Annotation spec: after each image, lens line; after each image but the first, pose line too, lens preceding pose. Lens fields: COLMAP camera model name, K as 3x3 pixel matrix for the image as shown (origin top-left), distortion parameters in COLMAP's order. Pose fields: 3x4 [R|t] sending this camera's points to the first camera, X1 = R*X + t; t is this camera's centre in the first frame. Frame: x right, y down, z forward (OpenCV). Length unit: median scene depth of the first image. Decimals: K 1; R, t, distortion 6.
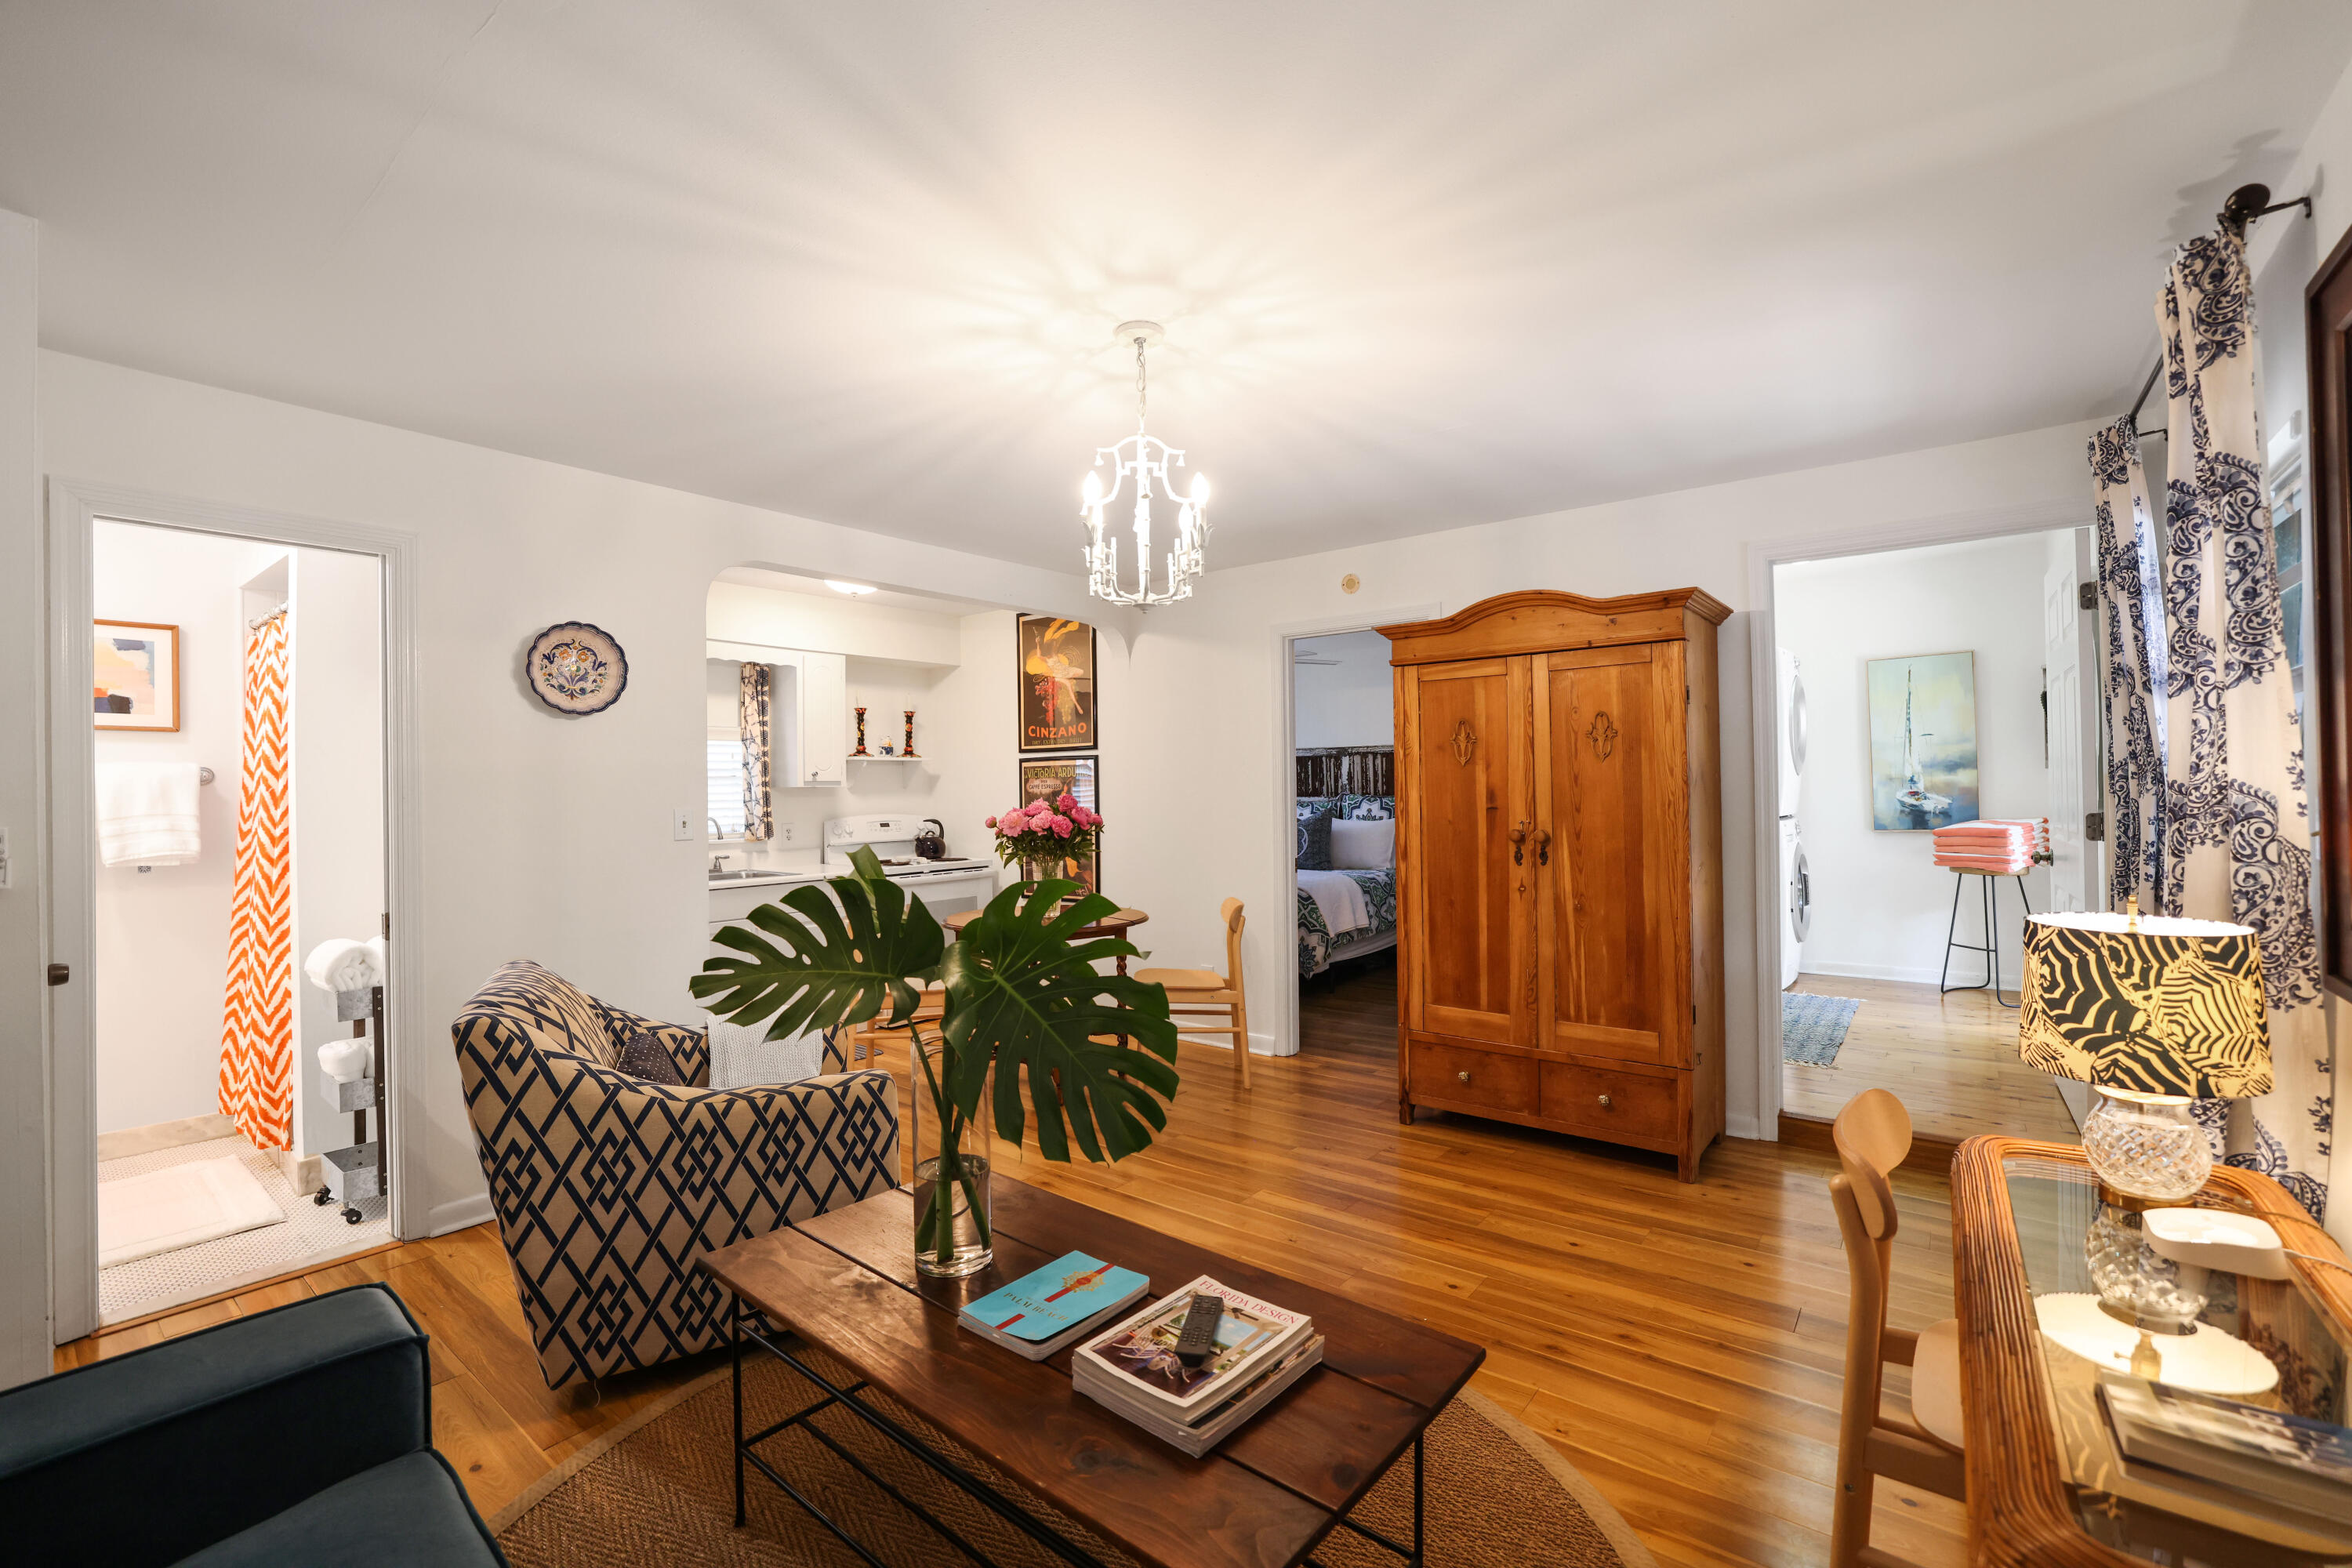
lens RADIAL K [[982.4, 0, 1174.2], [0, 982.4, 776.1], [0, 0, 1]] dist [-0.018013, -0.000076]
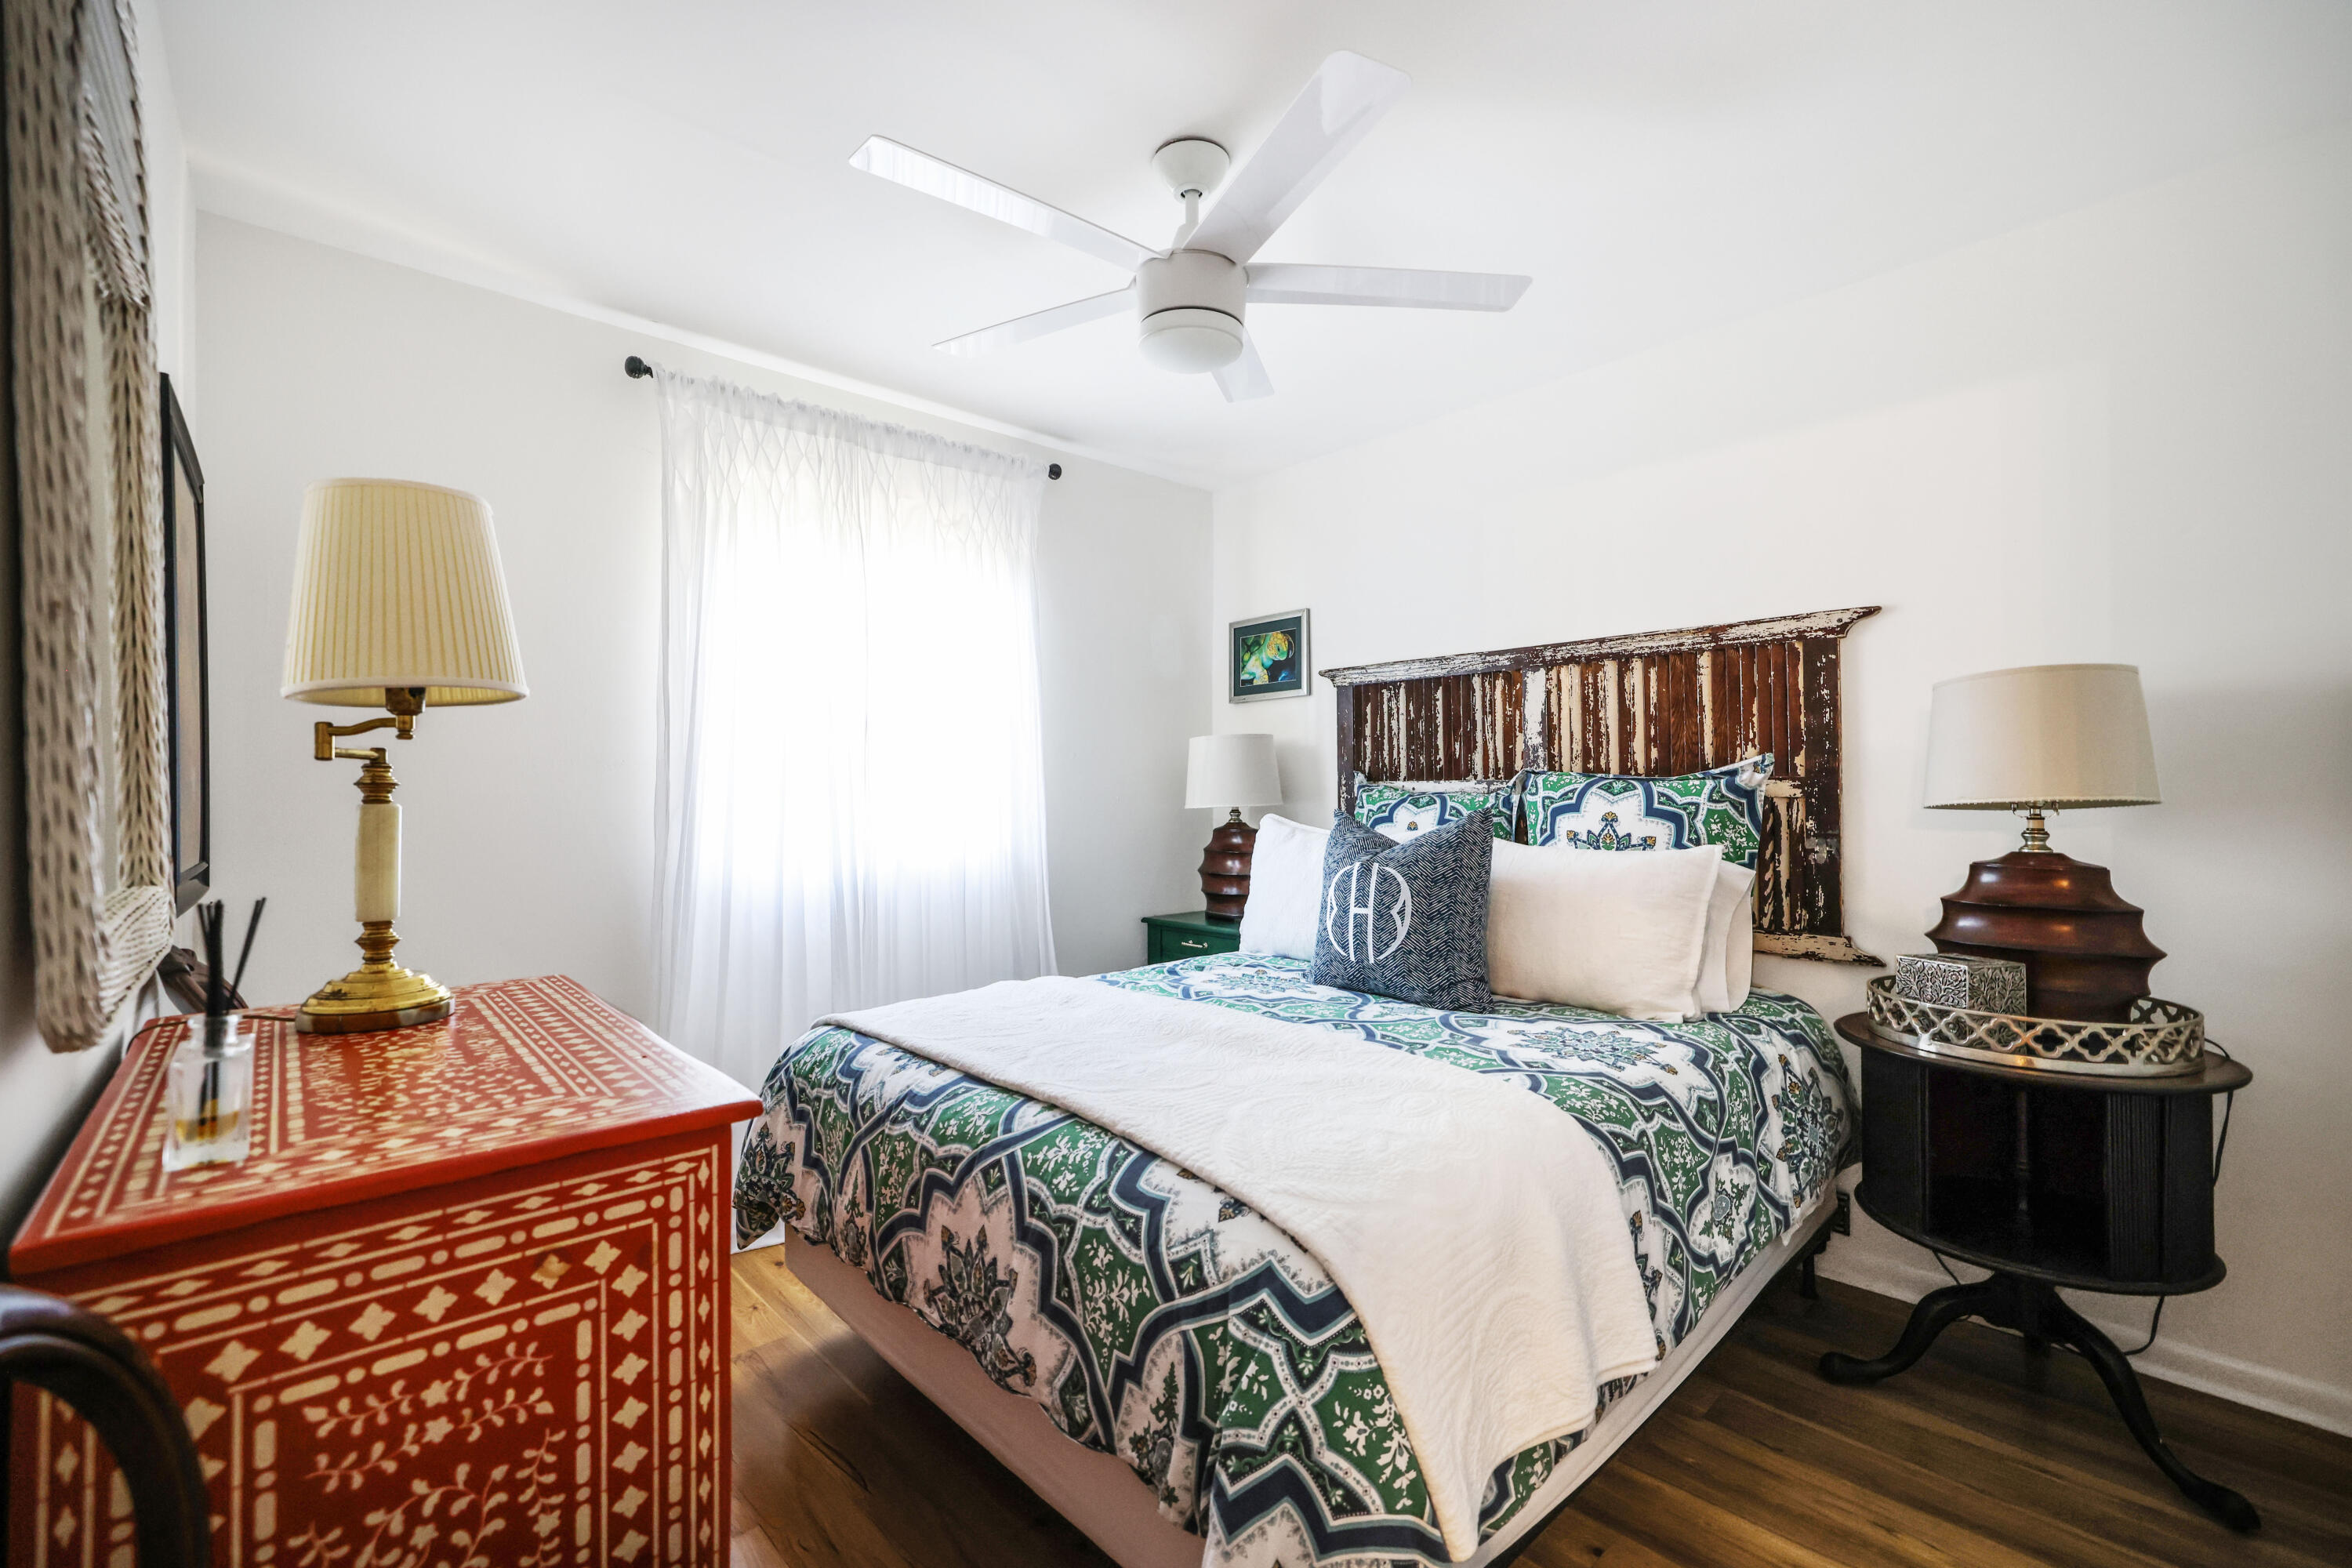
lens RADIAL K [[982.4, 0, 1174.1], [0, 982.4, 785.0], [0, 0, 1]] dist [-0.018013, -0.000076]
pose [[0.985104, 0.009041, -0.171724, 0.108134], [-0.007684, 0.999934, 0.008567, 0.021512], [0.171790, -0.007120, 0.985108, 0.637197]]
